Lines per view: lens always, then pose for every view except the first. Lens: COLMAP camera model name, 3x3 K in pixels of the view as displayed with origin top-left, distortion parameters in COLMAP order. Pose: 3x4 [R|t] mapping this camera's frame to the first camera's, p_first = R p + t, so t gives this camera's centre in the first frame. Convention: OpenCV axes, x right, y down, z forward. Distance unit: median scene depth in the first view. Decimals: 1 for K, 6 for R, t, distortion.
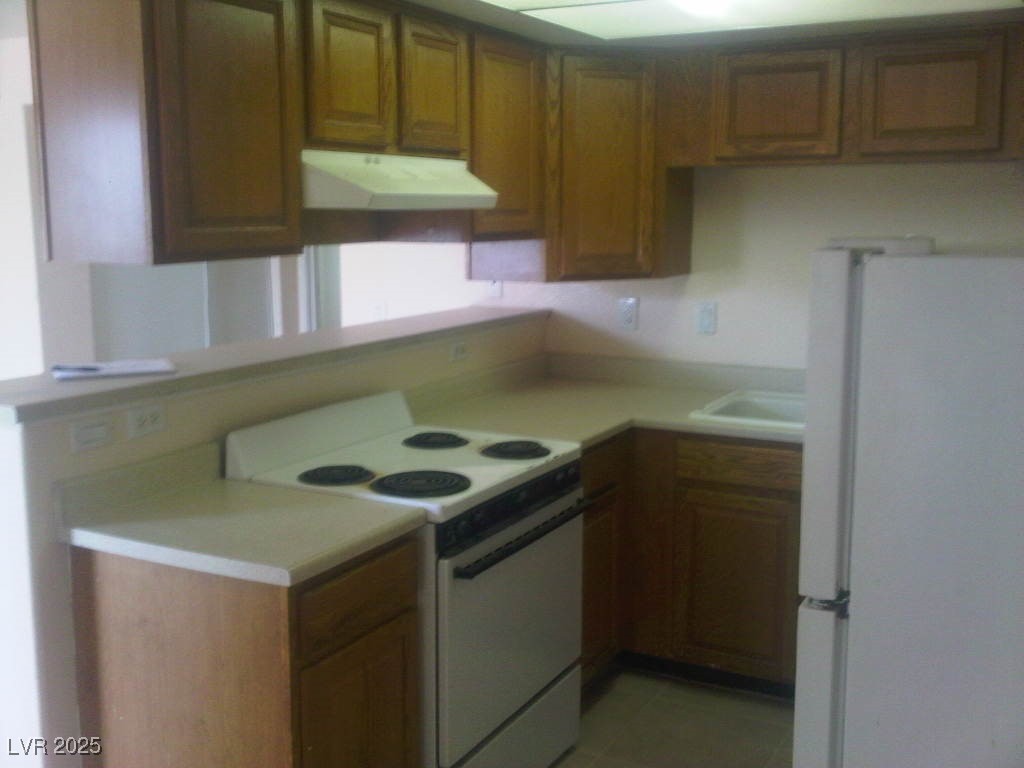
lens RADIAL K [[1101.0, 0, 512.0], [0, 1101.0, 384.0], [0, 0, 1]] dist [0.001600, -0.005932]
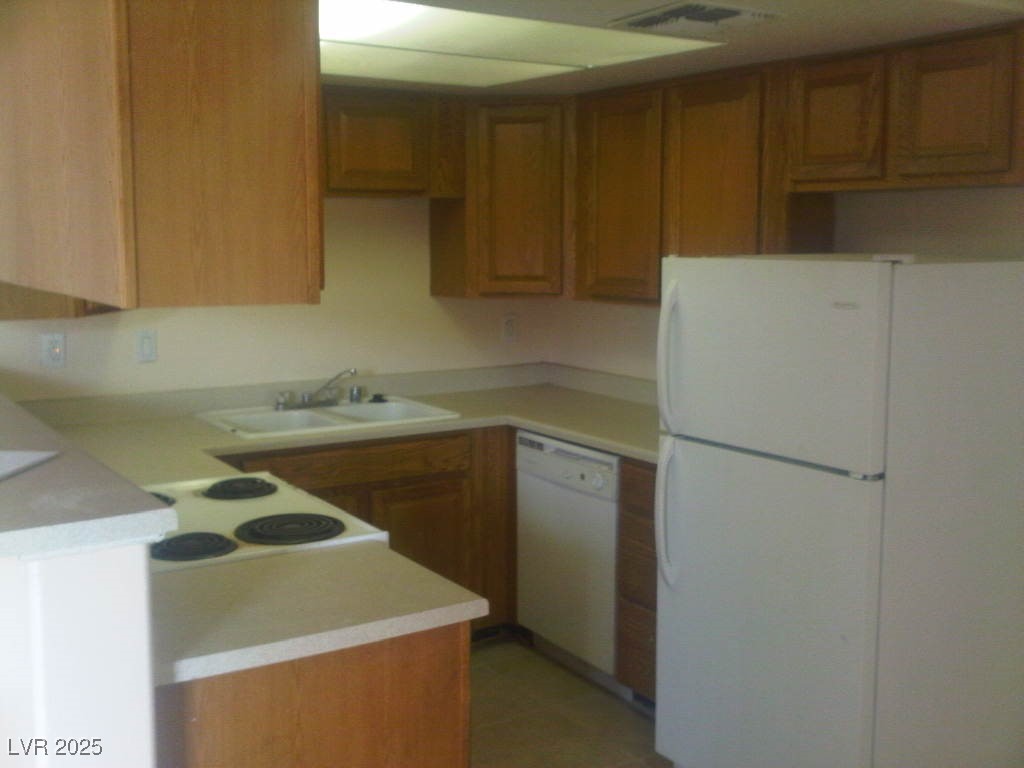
lens RADIAL K [[1101.0, 0, 512.0], [0, 1101.0, 384.0], [0, 0, 1]] dist [0.001600, -0.005932]
pose [[0.493779, -0.114278, 0.862046, -0.868377], [0.133545, 0.989533, 0.054684, -0.062617], [-0.859272, 0.088120, 0.503872, 0.392150]]
